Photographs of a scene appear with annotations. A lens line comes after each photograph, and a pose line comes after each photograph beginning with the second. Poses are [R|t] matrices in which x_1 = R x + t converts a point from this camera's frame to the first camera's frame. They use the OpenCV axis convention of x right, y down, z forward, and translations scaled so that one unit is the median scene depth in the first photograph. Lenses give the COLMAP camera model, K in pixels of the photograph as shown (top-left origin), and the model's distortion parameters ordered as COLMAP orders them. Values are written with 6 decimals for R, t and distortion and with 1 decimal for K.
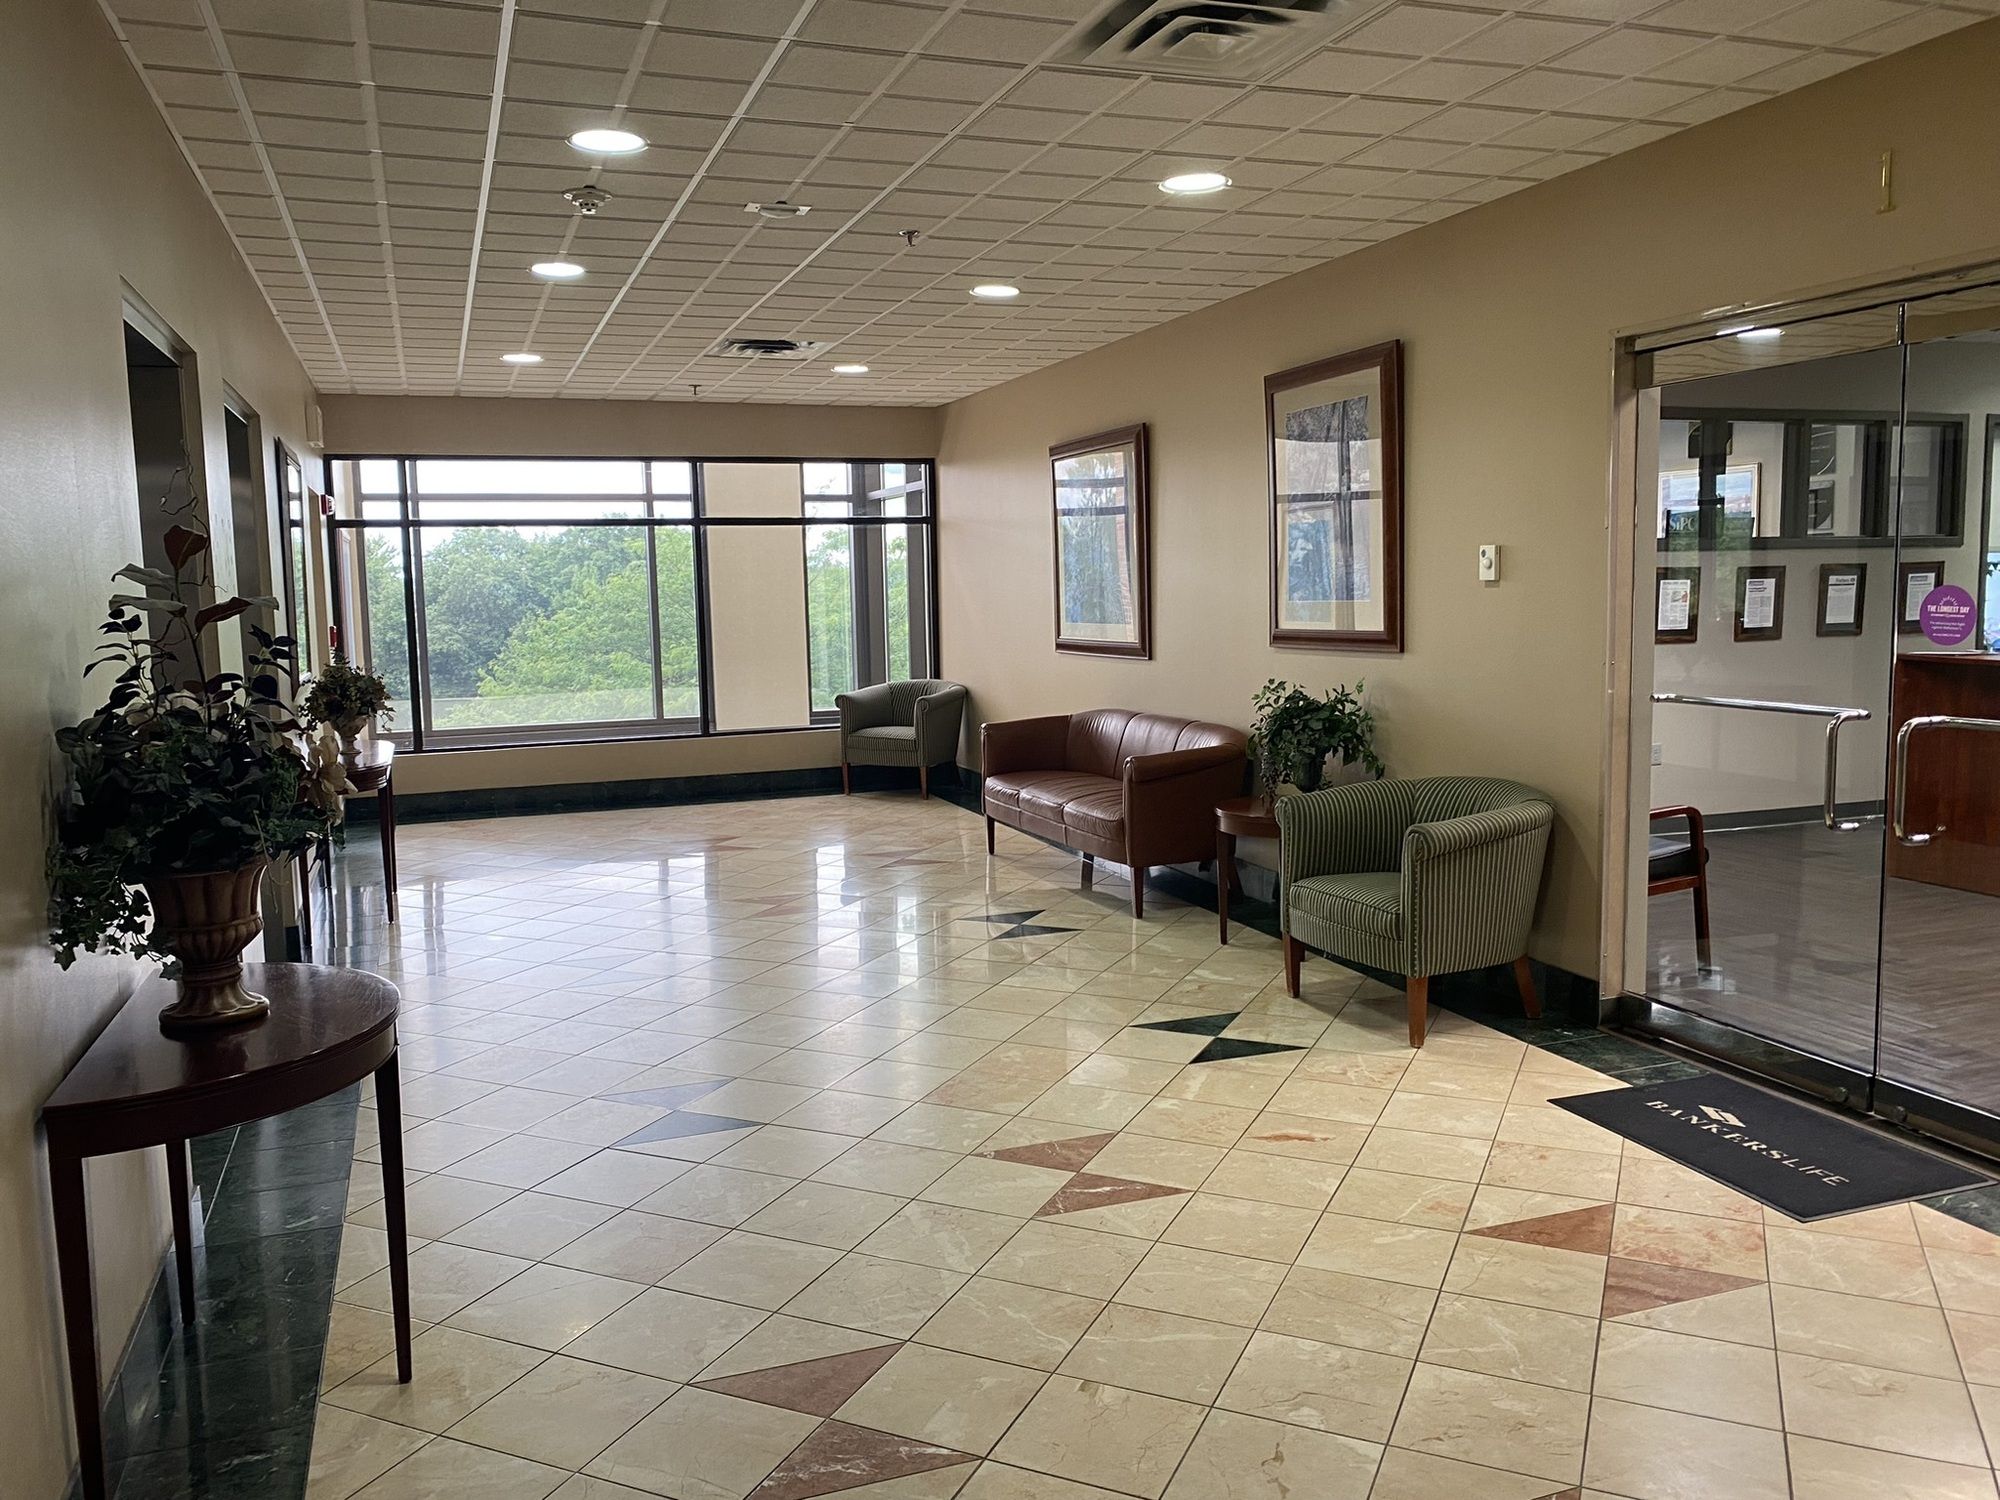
lens RADIAL K [[1554.1, 0, 1000.0], [0, 1554.1, 750.0], [0, 0, 1]] dist [0.006964, -0.000652]
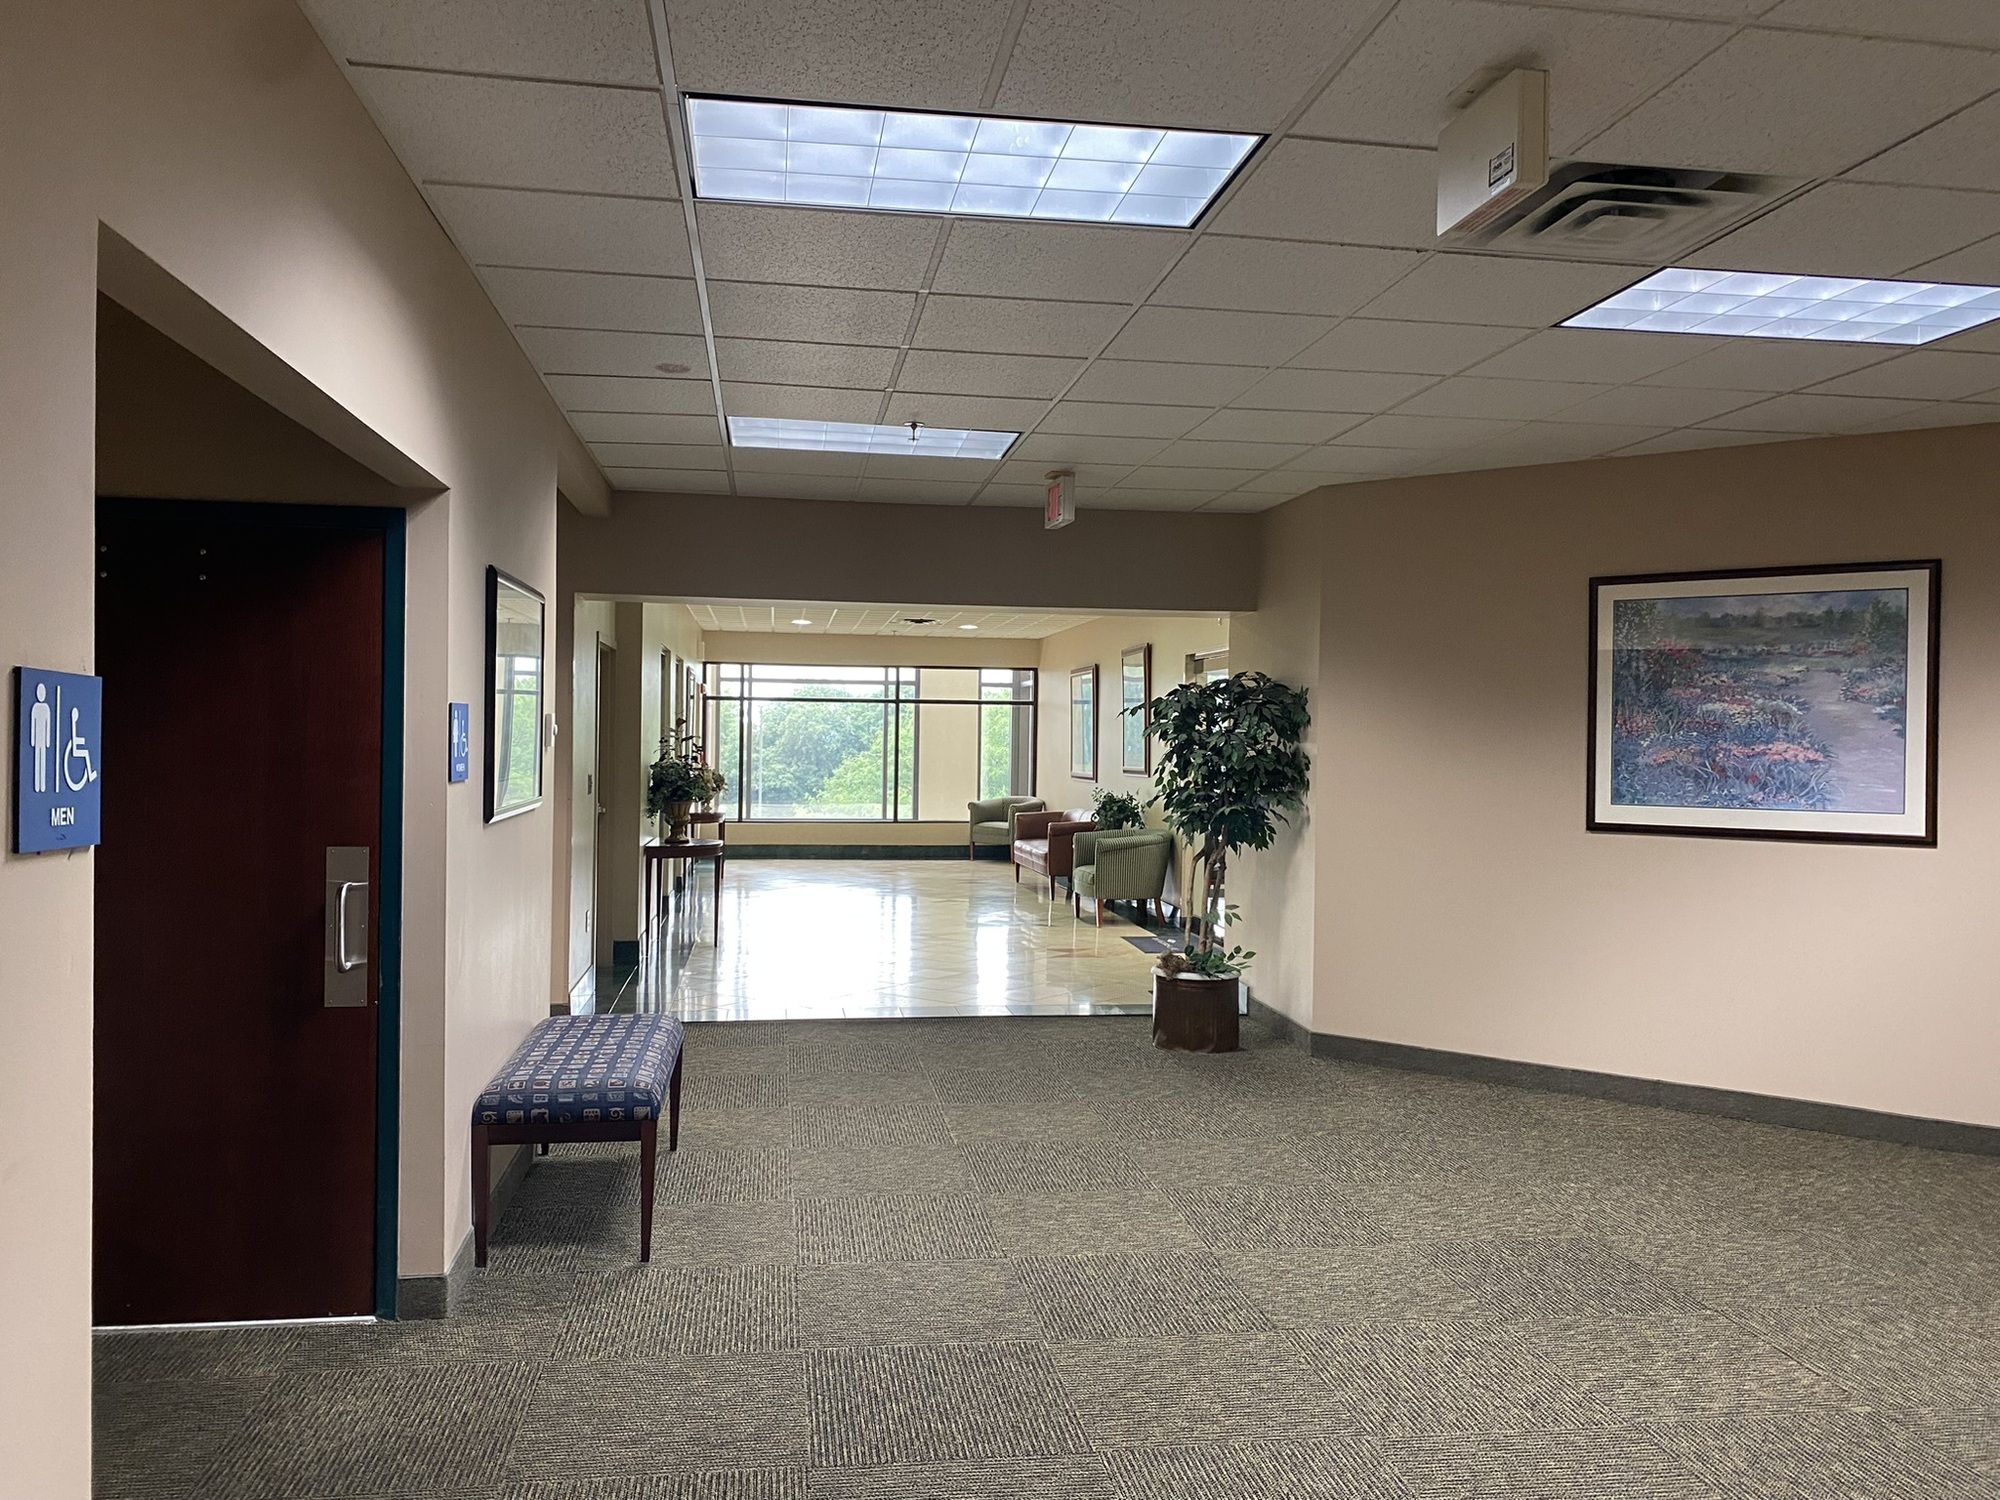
lens RADIAL K [[1554.1, 0, 1000.0], [0, 1554.1, 750.0], [0, 0, 1]] dist [0.006964, -0.000652]
pose [[0.978431, 0.035305, -0.203533, 0.283439], [-0.055622, 0.993924, -0.094984, 0.070264], [0.198943, 0.104256, 0.974450, -0.700917]]
